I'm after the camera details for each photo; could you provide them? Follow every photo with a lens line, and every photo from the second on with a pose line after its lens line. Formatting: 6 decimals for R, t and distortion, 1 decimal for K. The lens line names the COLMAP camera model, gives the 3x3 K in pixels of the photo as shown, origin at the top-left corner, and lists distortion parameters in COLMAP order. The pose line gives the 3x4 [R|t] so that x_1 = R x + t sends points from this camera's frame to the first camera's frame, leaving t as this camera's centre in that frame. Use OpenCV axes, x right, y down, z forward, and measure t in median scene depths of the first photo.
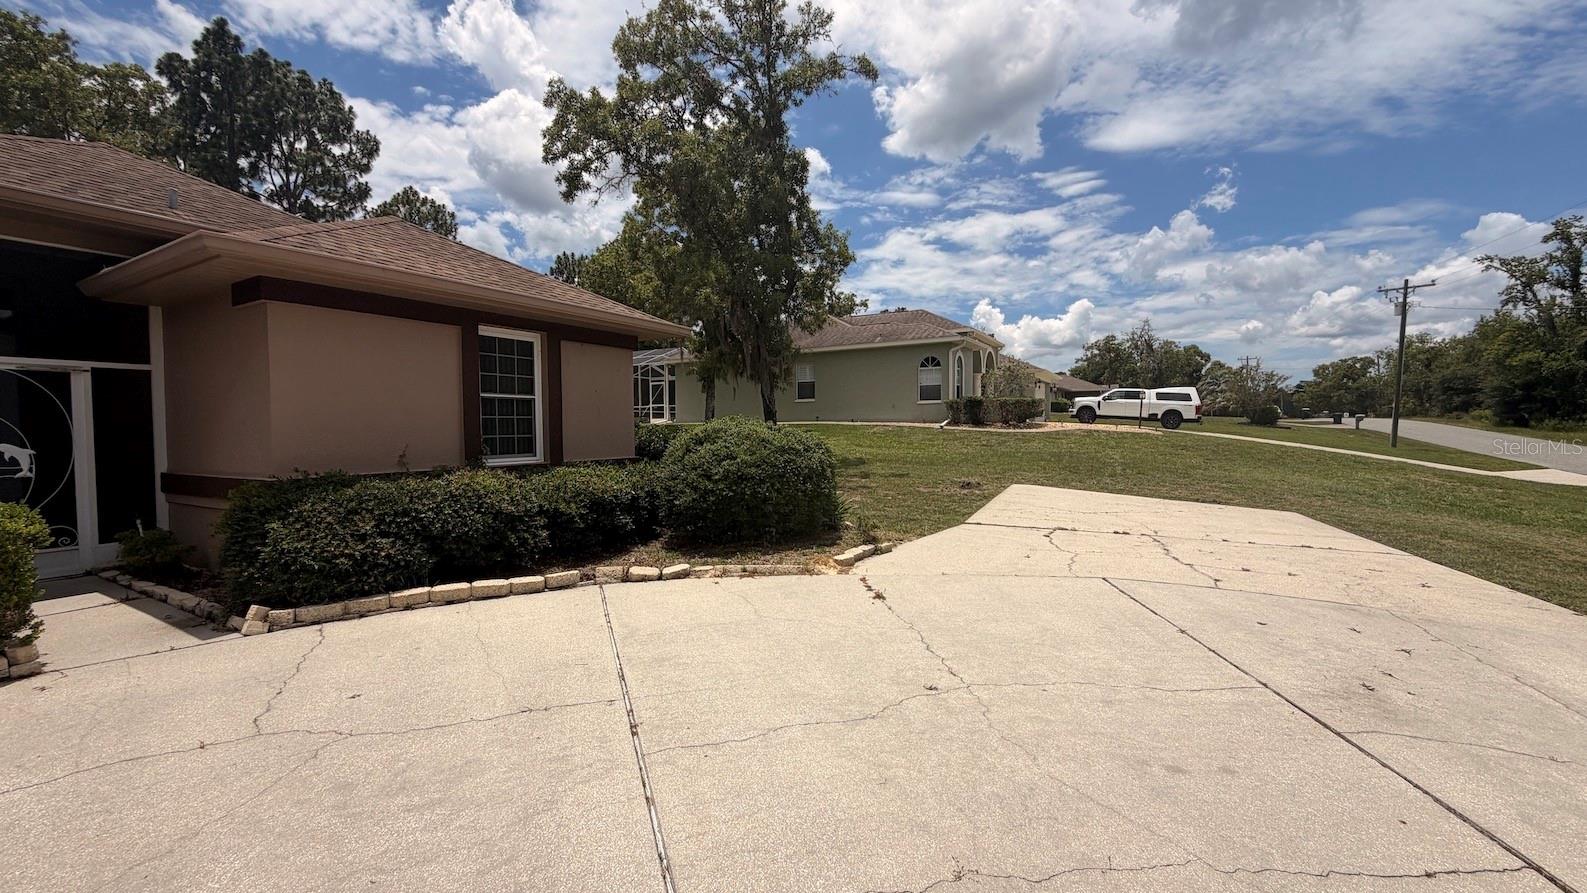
lens RADIAL K [[633.4, 0, 788.2], [0, 633.4, 447.7], [0, 0, 1]] dist [0.000419, 0.000959]
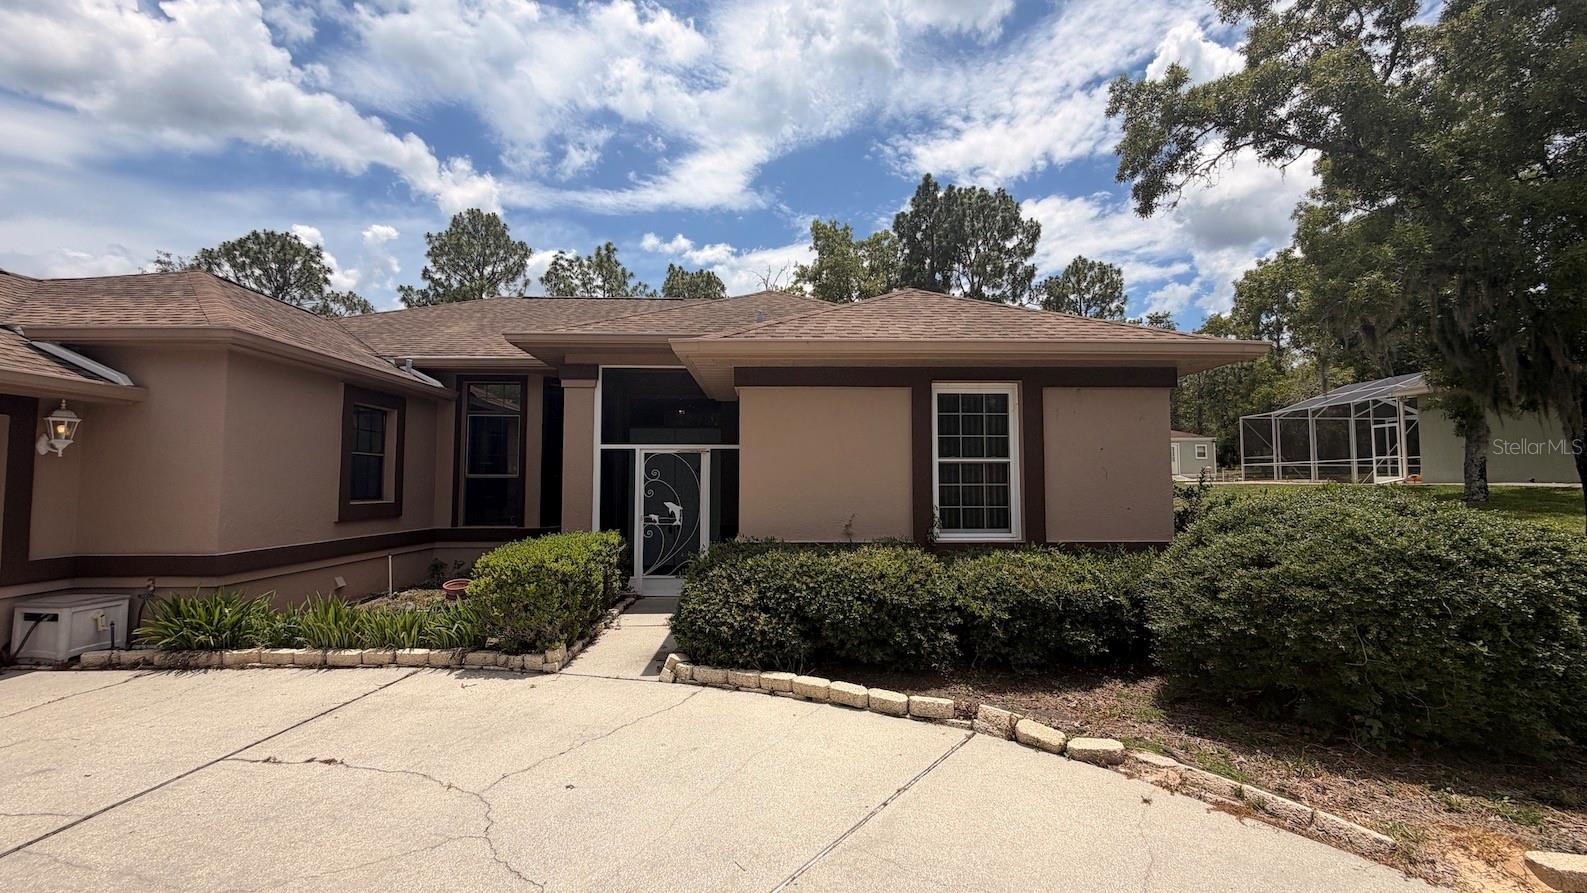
lens RADIAL K [[633.4, 0, 790.7], [0, 633.4, 447.0], [0, 0, 1]] dist [0.000419, 0.000959]
pose [[0.529490, -0.043145, -0.847218, 0.181420], [-0.032973, 0.996904, -0.071375, -0.035553], [0.847675, 0.065728, 0.526428, 0.403650]]
